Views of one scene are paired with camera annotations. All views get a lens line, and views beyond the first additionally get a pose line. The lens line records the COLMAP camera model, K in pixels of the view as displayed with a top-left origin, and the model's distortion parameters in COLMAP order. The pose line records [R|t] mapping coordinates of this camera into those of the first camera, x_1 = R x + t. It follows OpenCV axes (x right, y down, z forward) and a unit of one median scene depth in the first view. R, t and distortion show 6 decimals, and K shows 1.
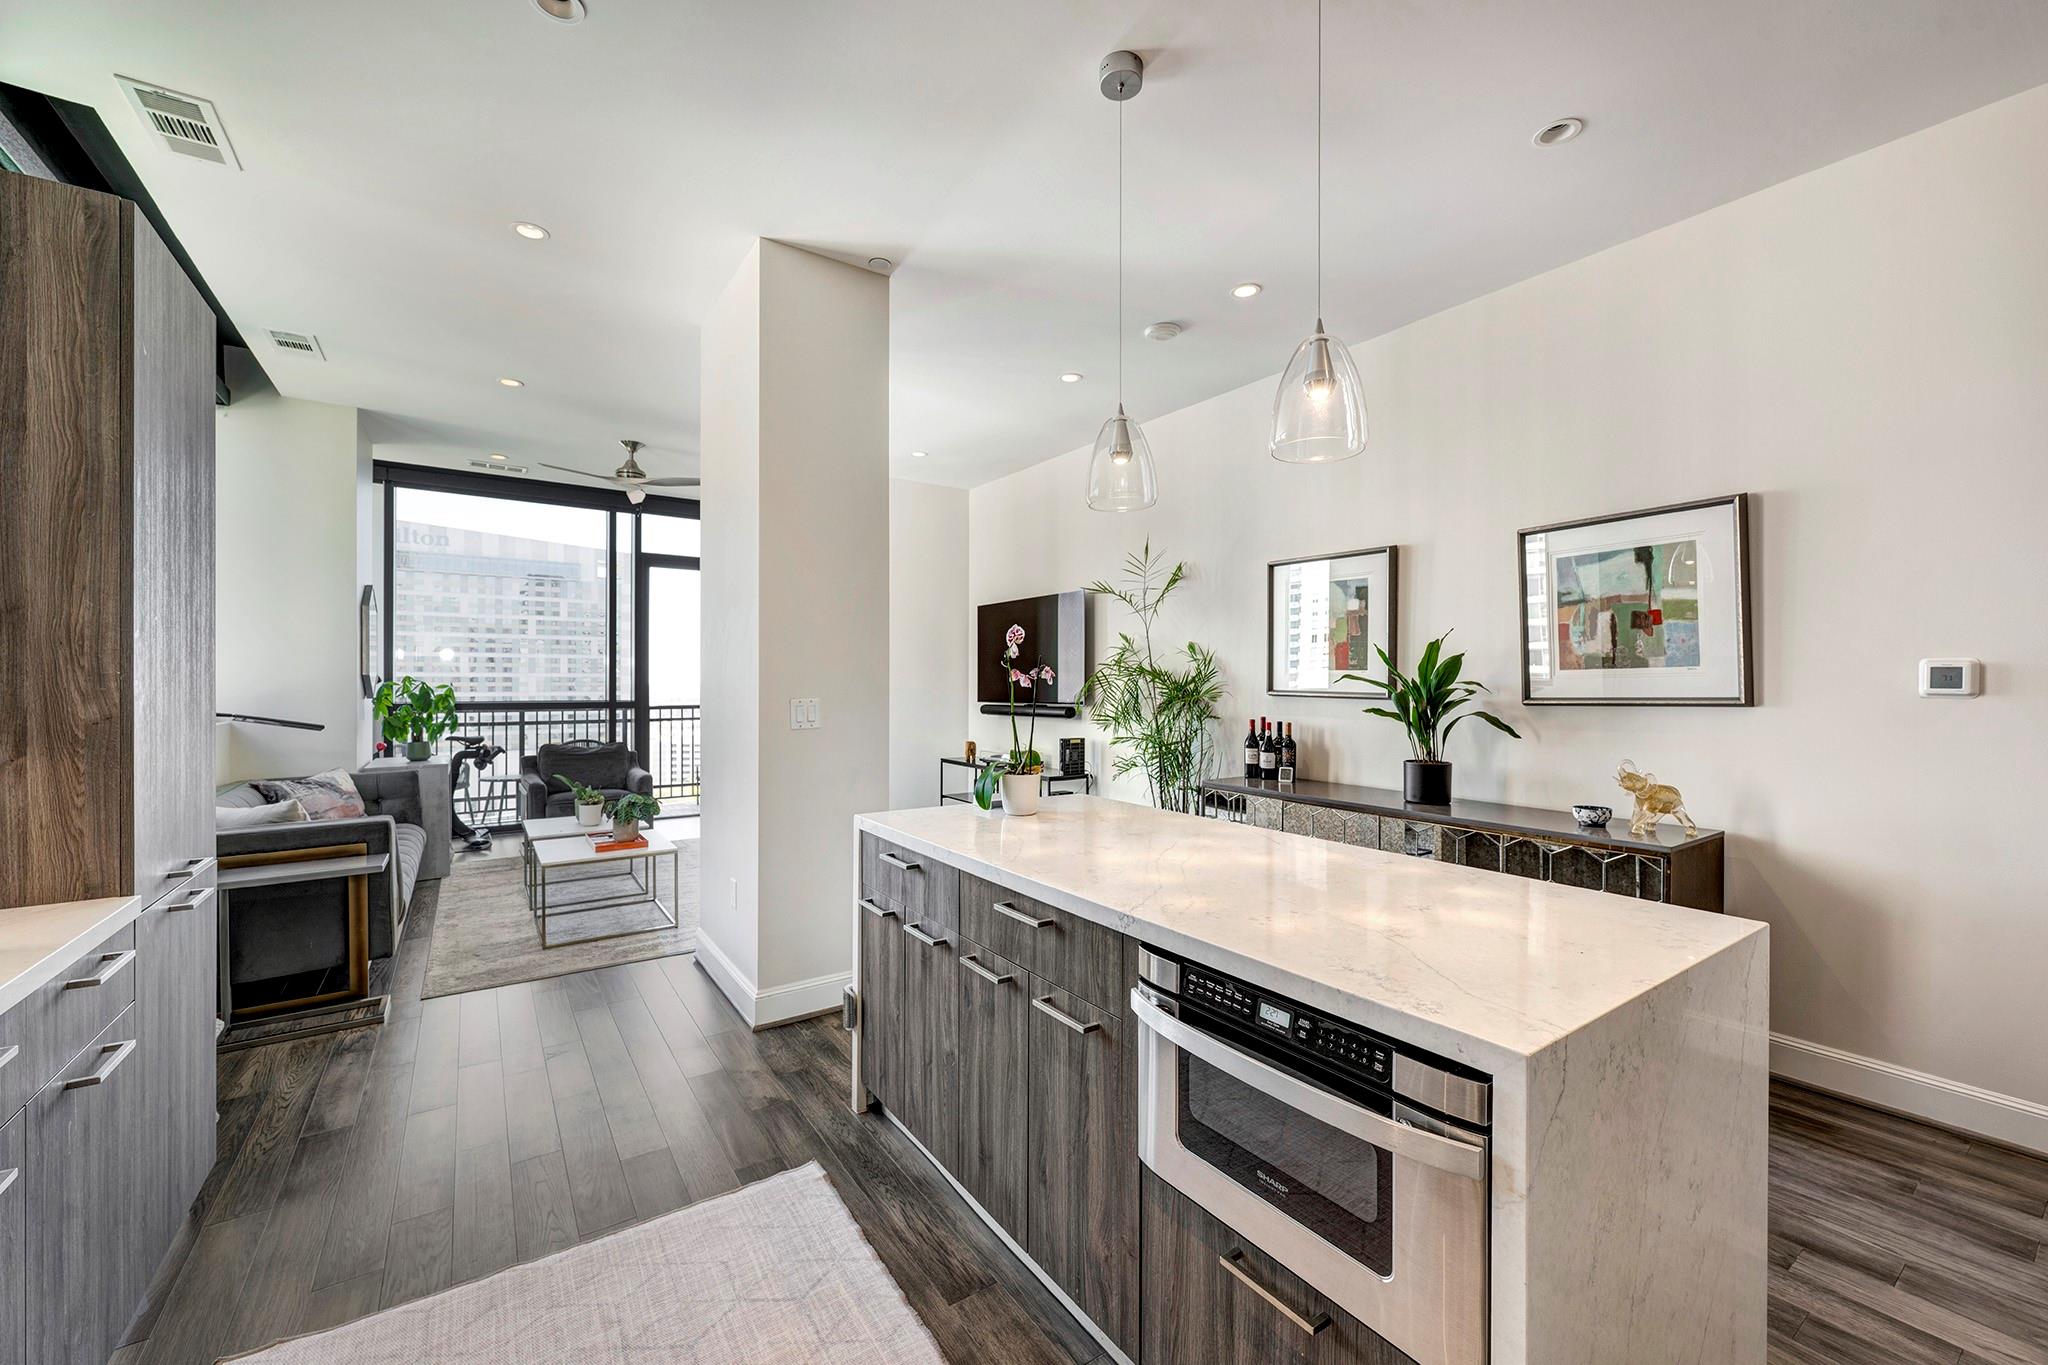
lens RADIAL K [[819.2, 0, 1020.3], [0, 819.2, 682.0], [0, 0, 1]] dist [0.007621, 0.002433]
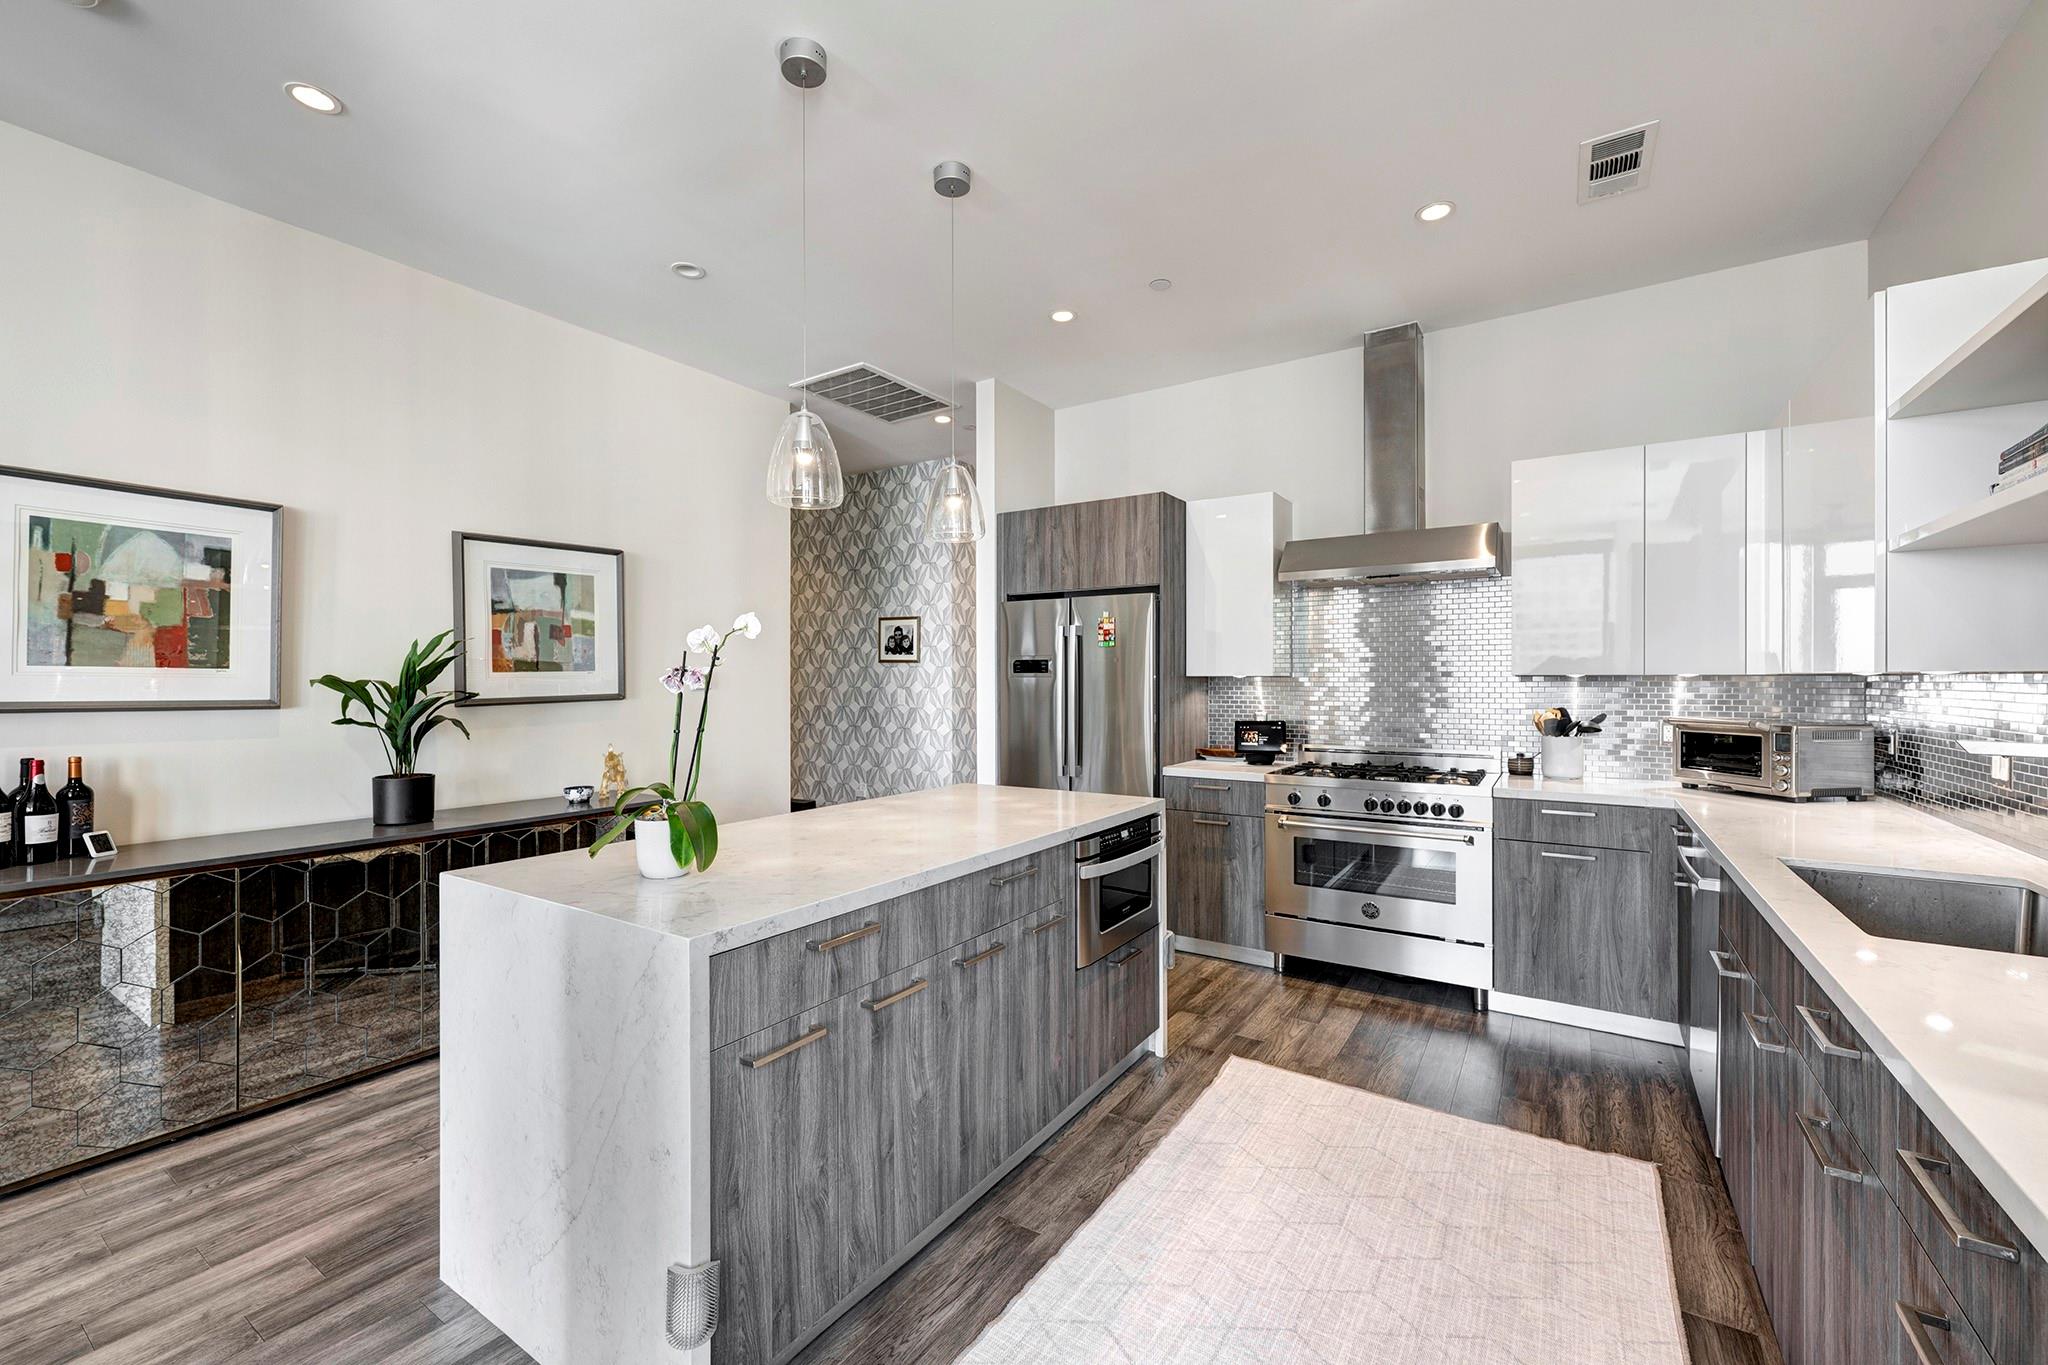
lens RADIAL K [[837.2, 0, 1011.5], [0, 837.2, 685.4], [0, 0, 1]] dist [0.002059, 0.000188]
pose [[-0.383702, -0.006002, 0.923438, -0.470636], [0.004327, 0.999956, 0.008297, -0.002889], [-0.923447, 0.007180, -0.383659, 0.612796]]
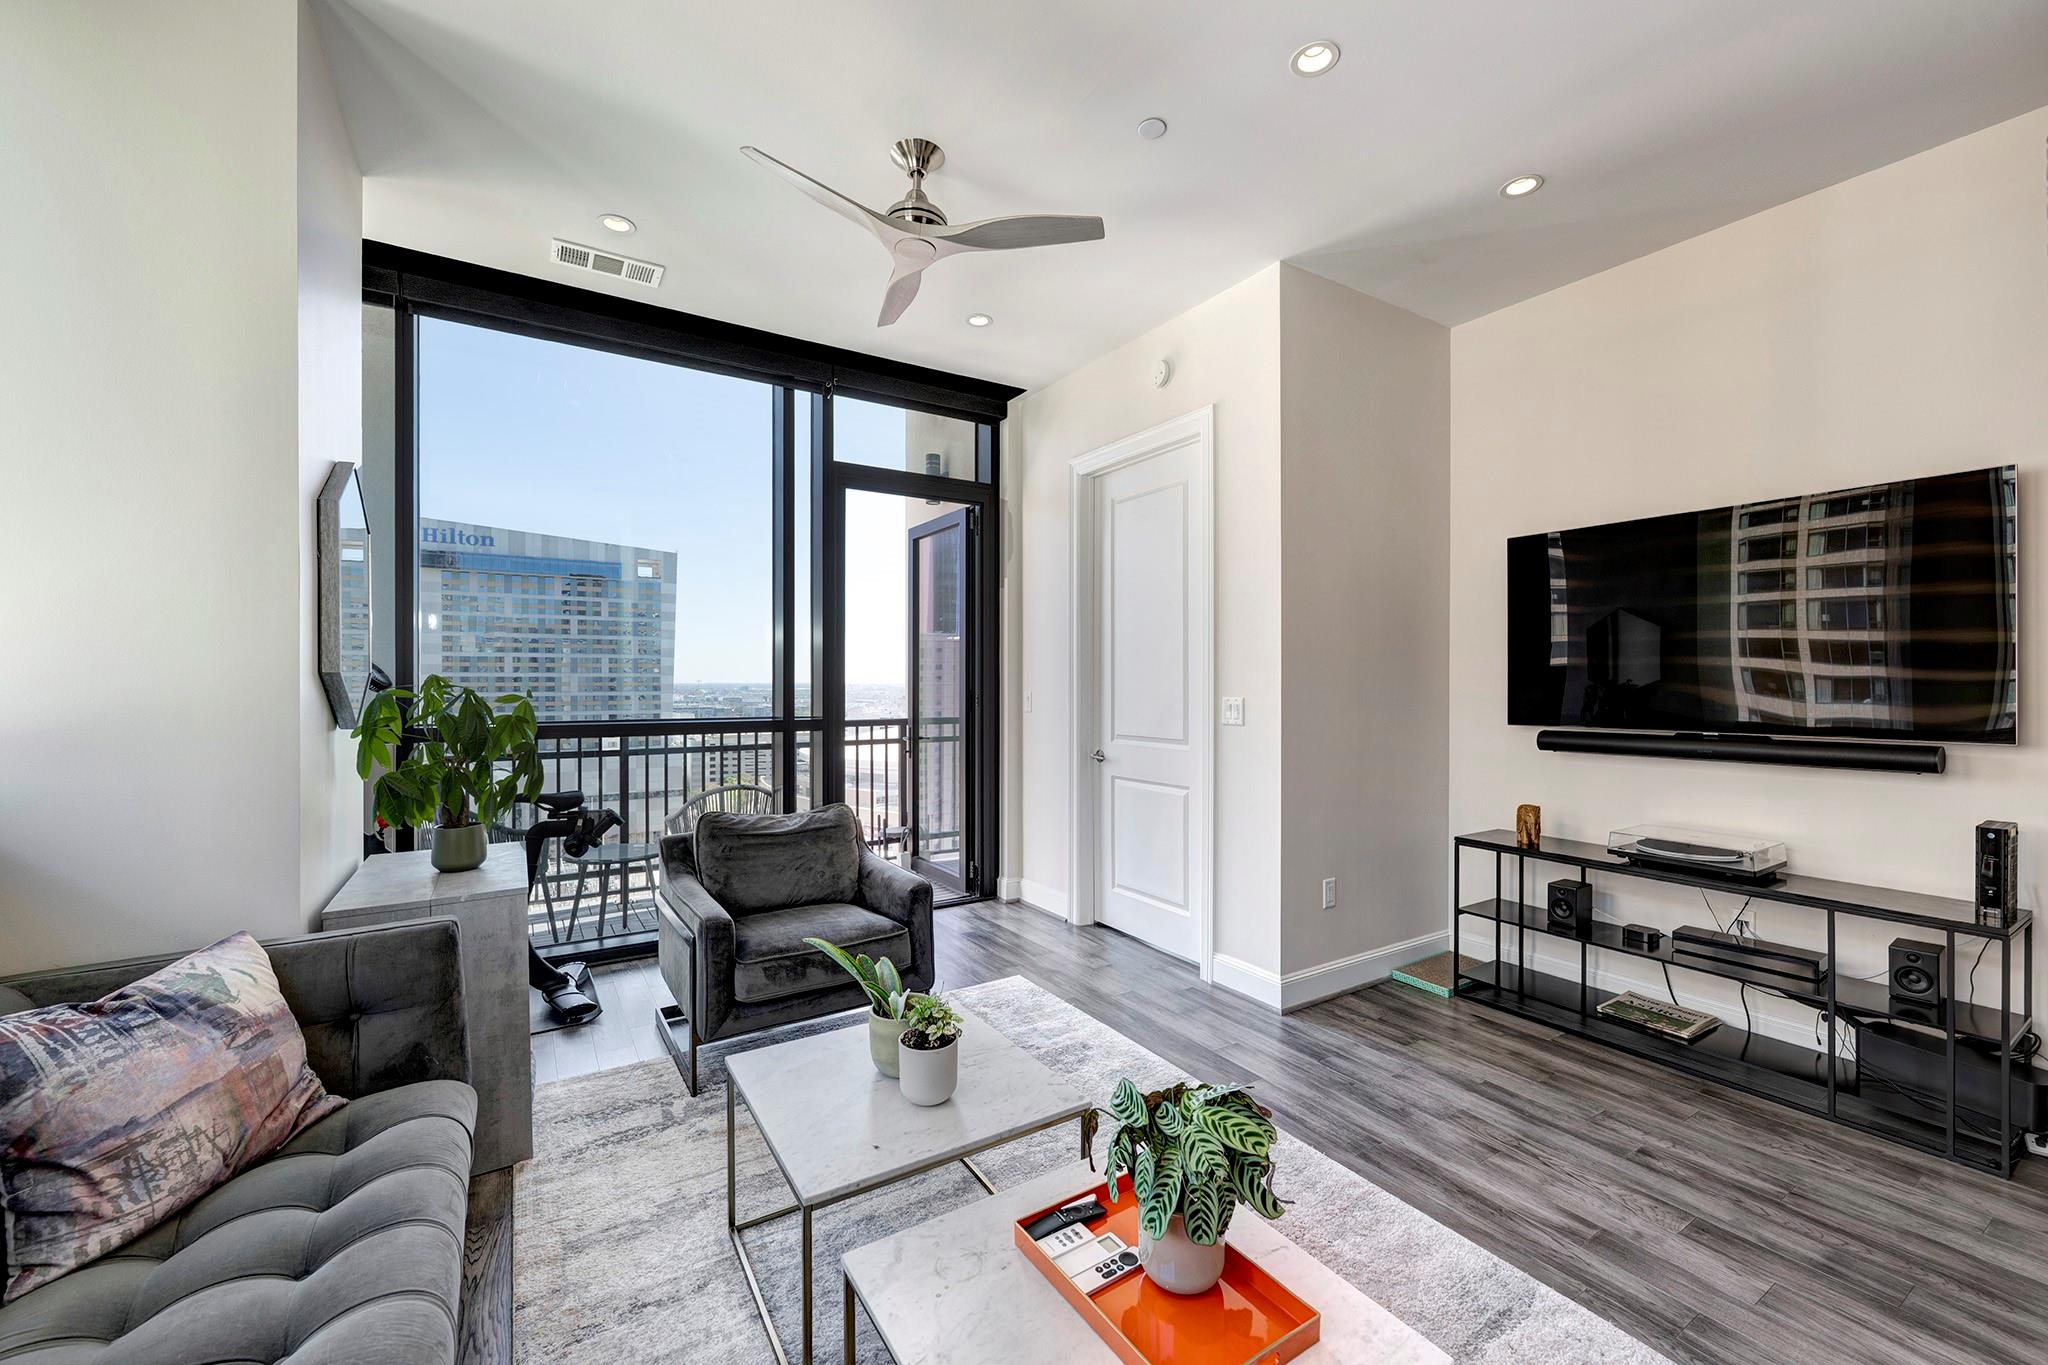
lens RADIAL K [[819.2, 0, 1012.7], [0, 819.2, 686.7], [0, 0, 1]] dist [0.007621, 0.002433]
pose [[0.999046, -0.000957, -0.043667, -0.554583], [0.001260, 0.999975, 0.006900, -0.005863], [0.043659, -0.006948, 0.999022, 0.765167]]
